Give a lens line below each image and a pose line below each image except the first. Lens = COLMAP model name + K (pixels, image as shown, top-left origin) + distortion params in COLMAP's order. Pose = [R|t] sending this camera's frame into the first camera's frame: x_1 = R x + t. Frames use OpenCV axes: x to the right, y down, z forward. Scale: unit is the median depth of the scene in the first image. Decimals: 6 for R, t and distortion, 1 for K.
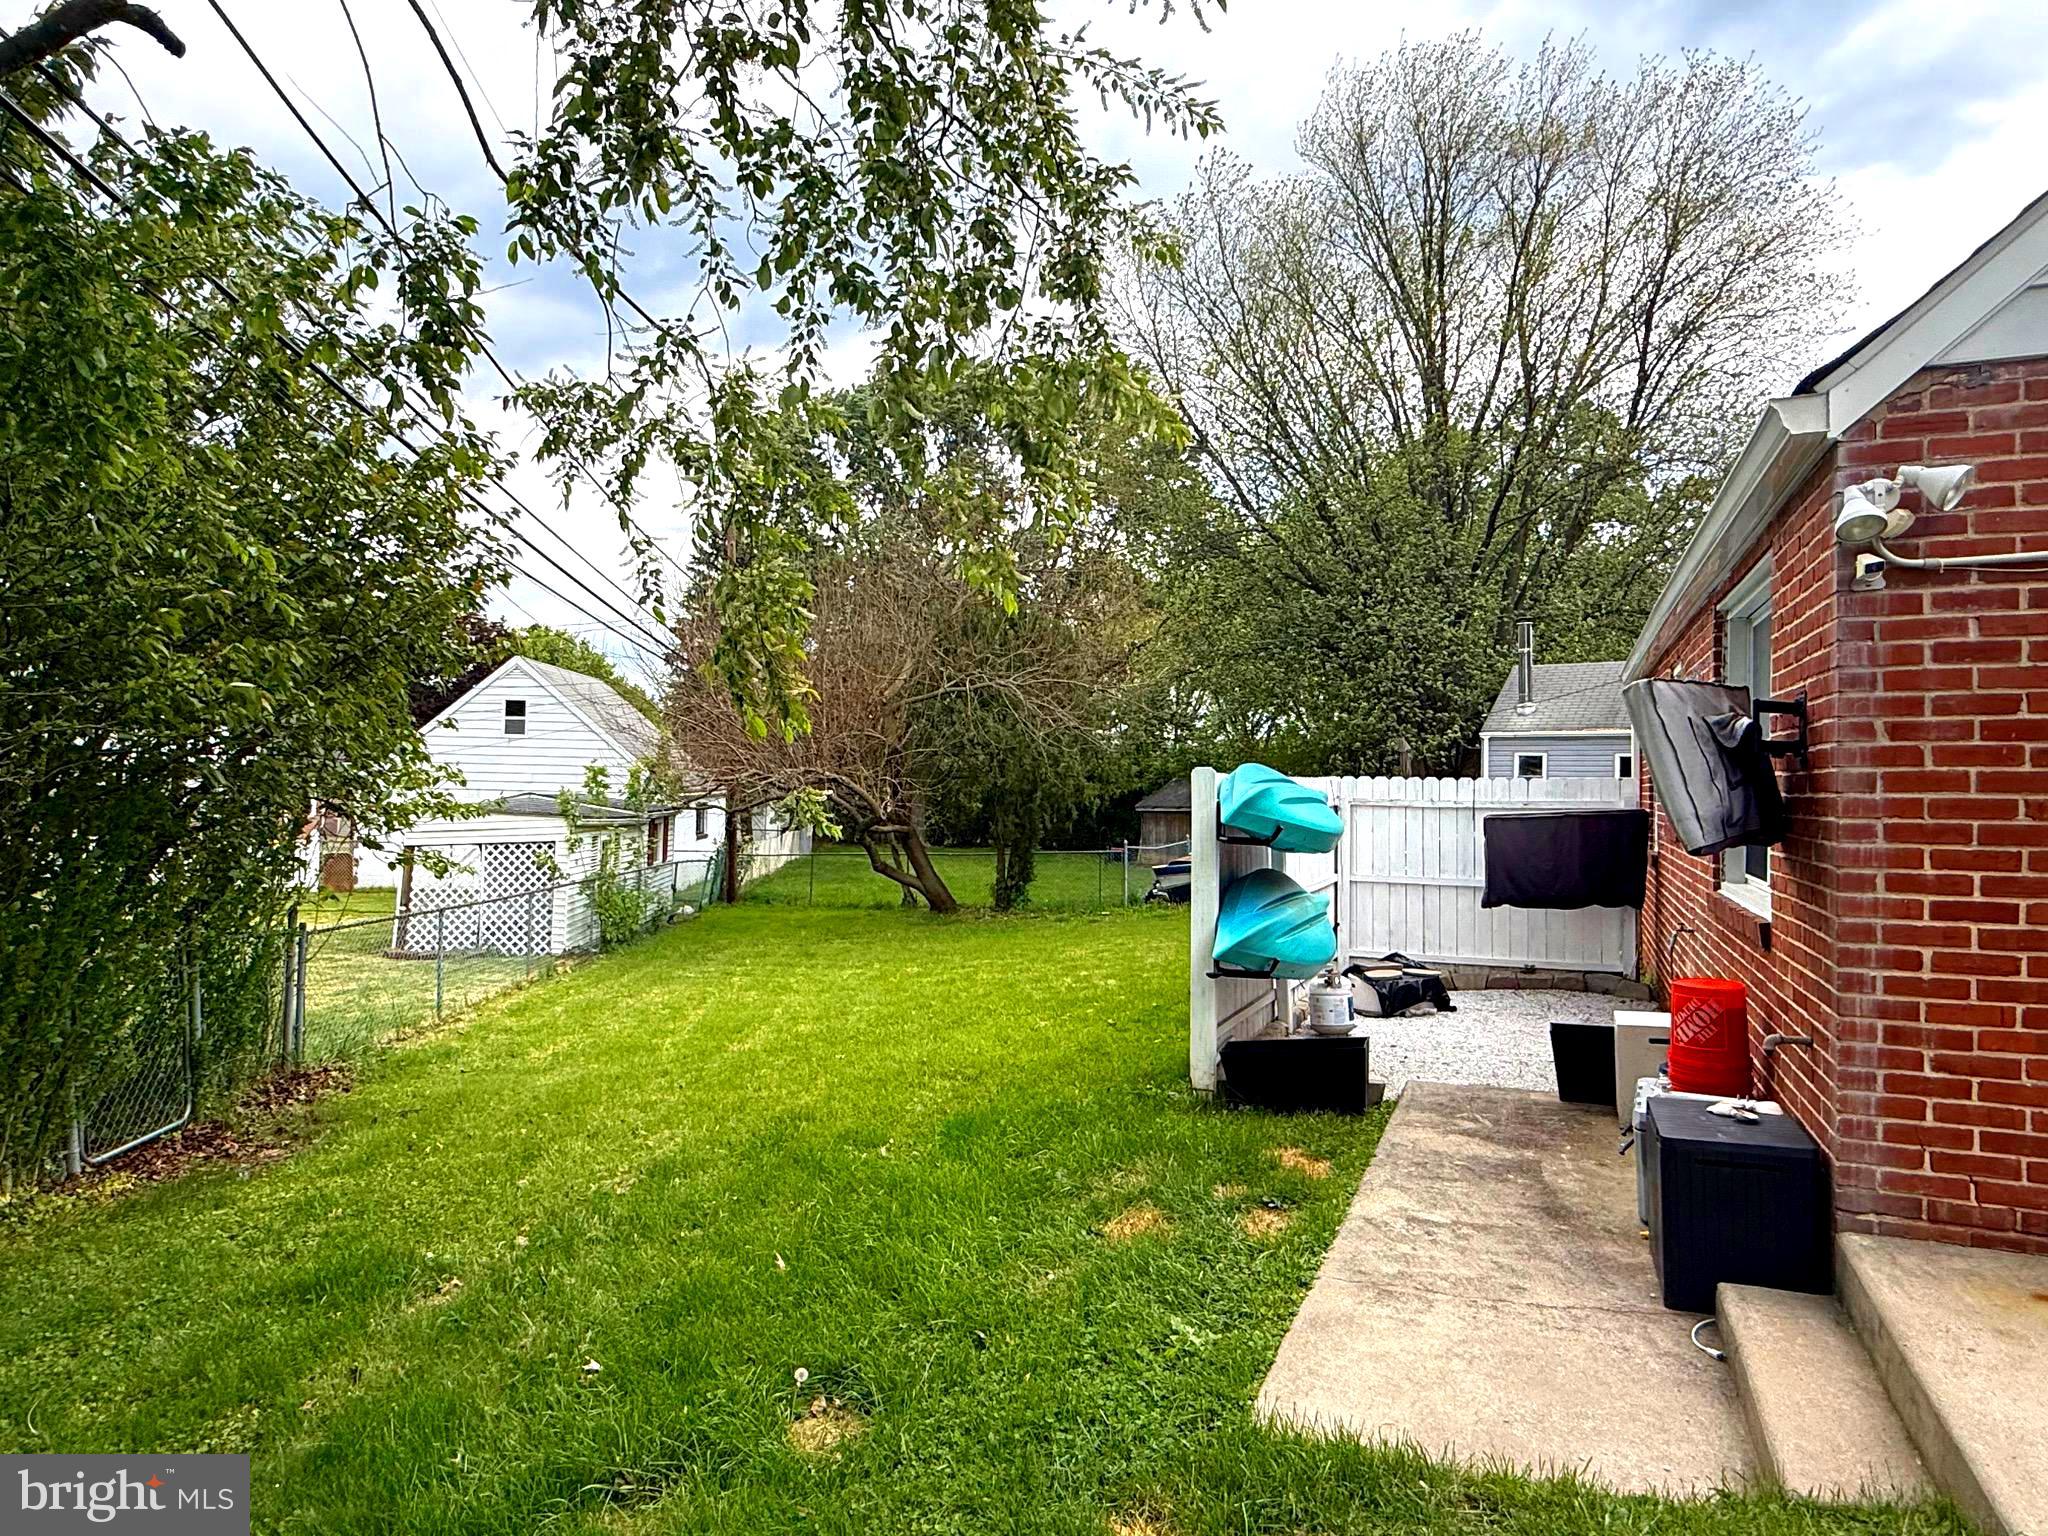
lens RADIAL K [[1264.0, 0, 1017.7], [0, 1264.0, 776.5], [0, 0, 1]] dist [0.006131, 0.001127]
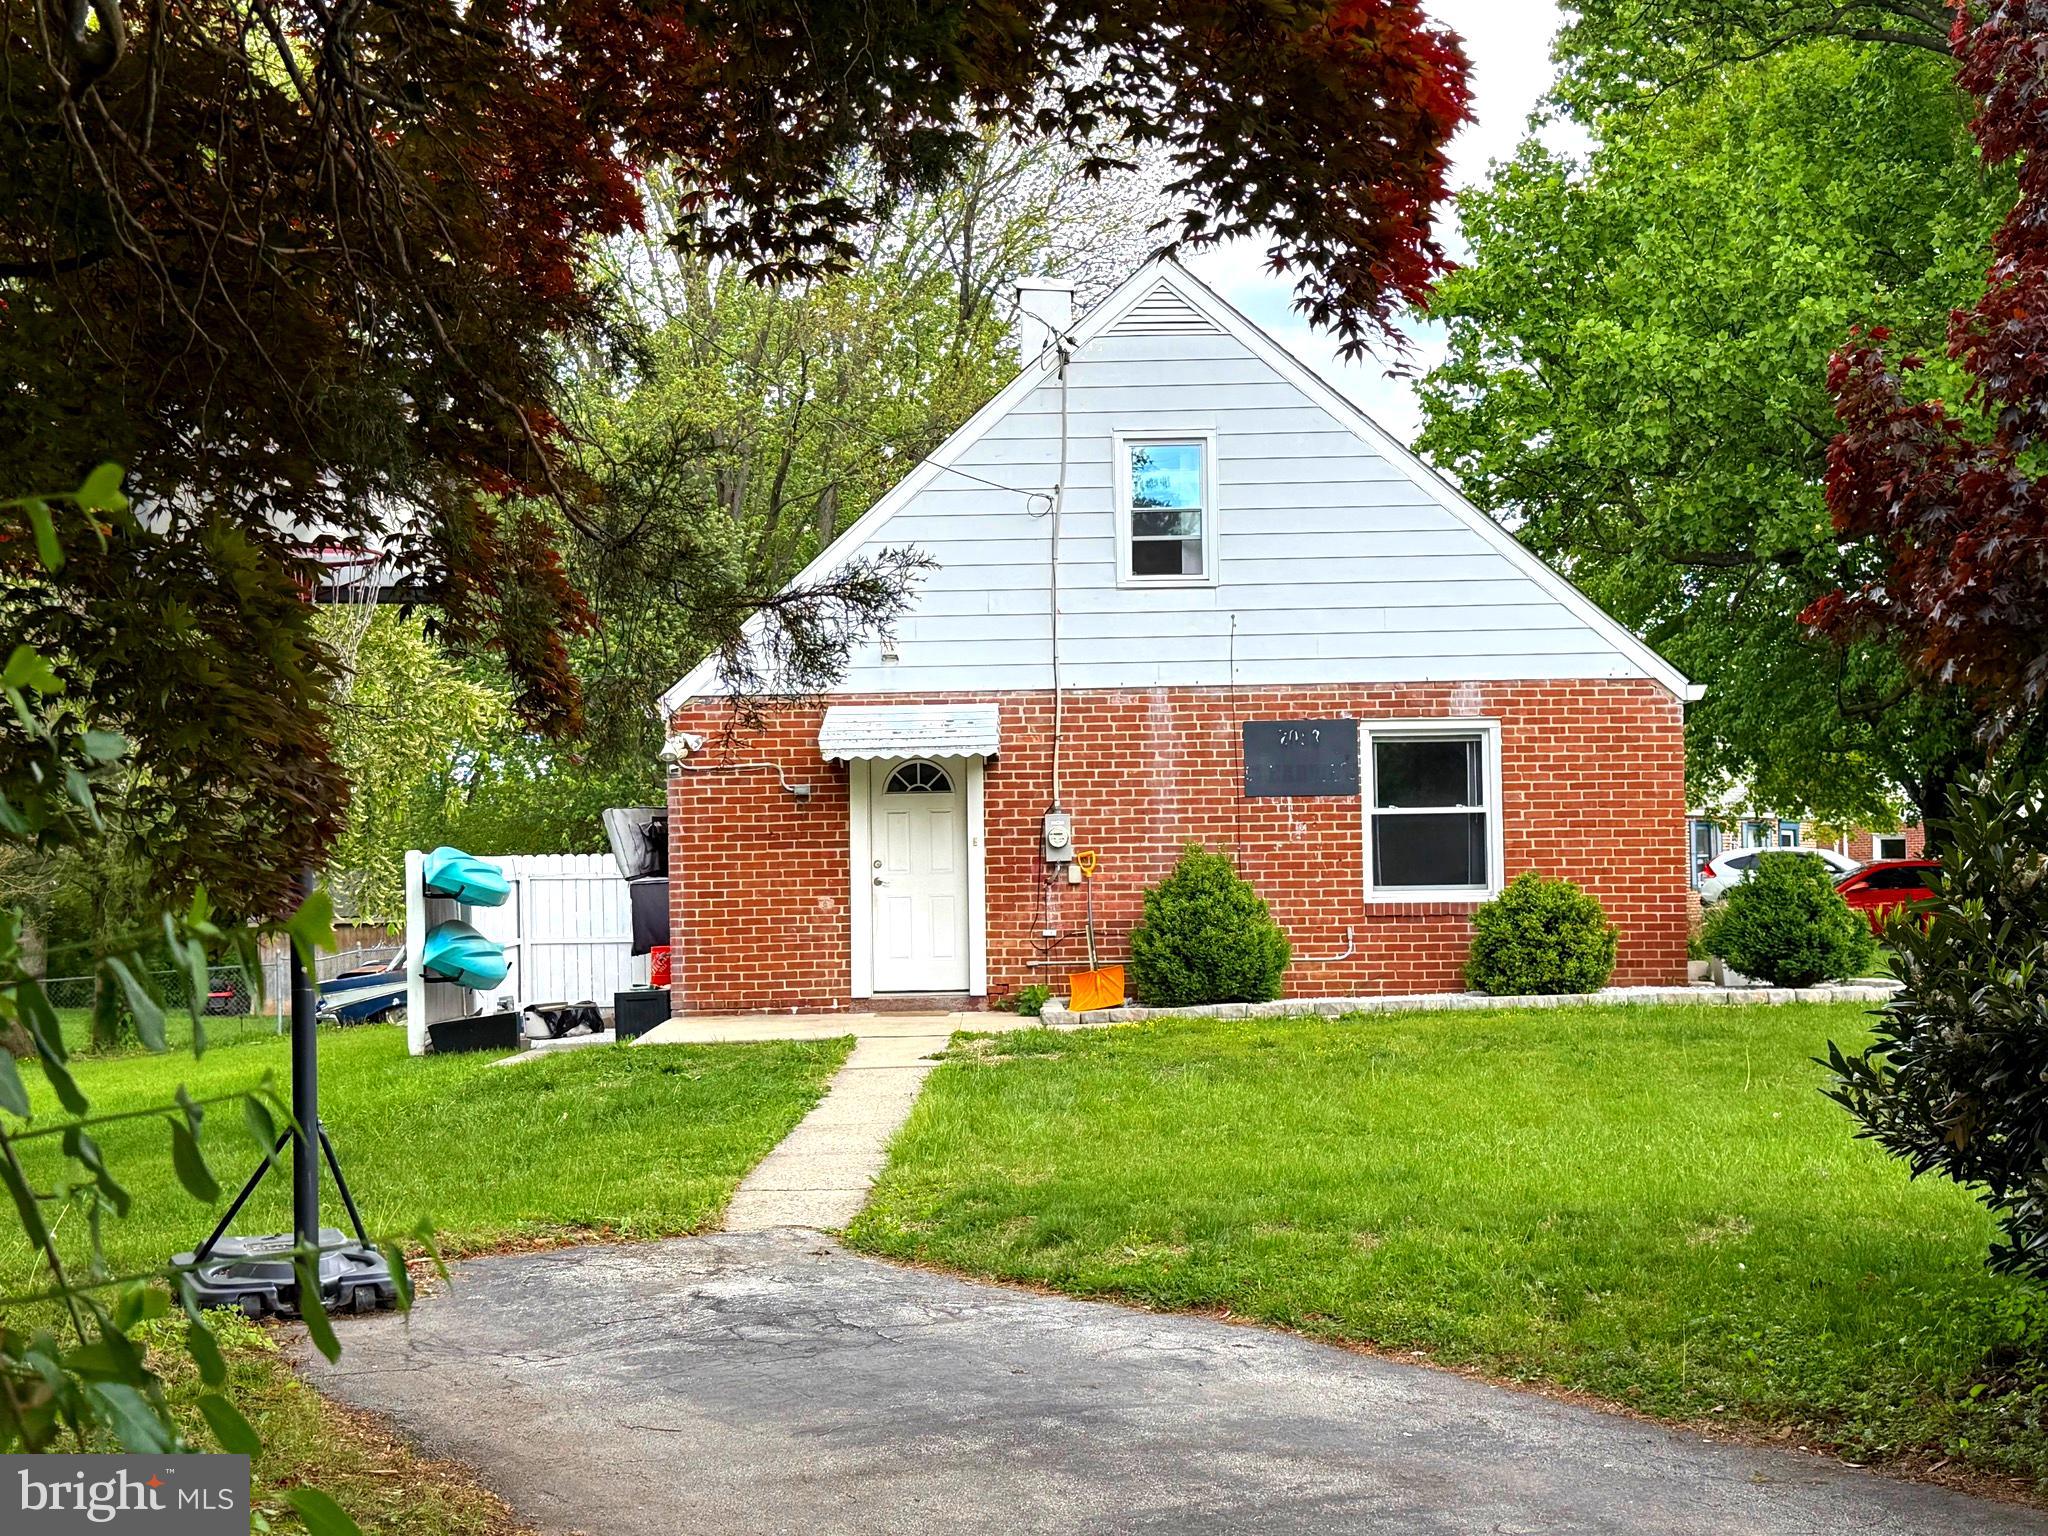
lens RADIAL K [[2659.7, 0, 1015.8], [0, 2659.7, 782.3], [0, 0, 1]] dist [0.137387, 0.000000]
pose [[0.923669, -0.012498, 0.382988, -0.452398], [0.025187, 0.999287, -0.028135, 0.022339], [-0.382363, 0.035633, 0.923325, -2.452172]]
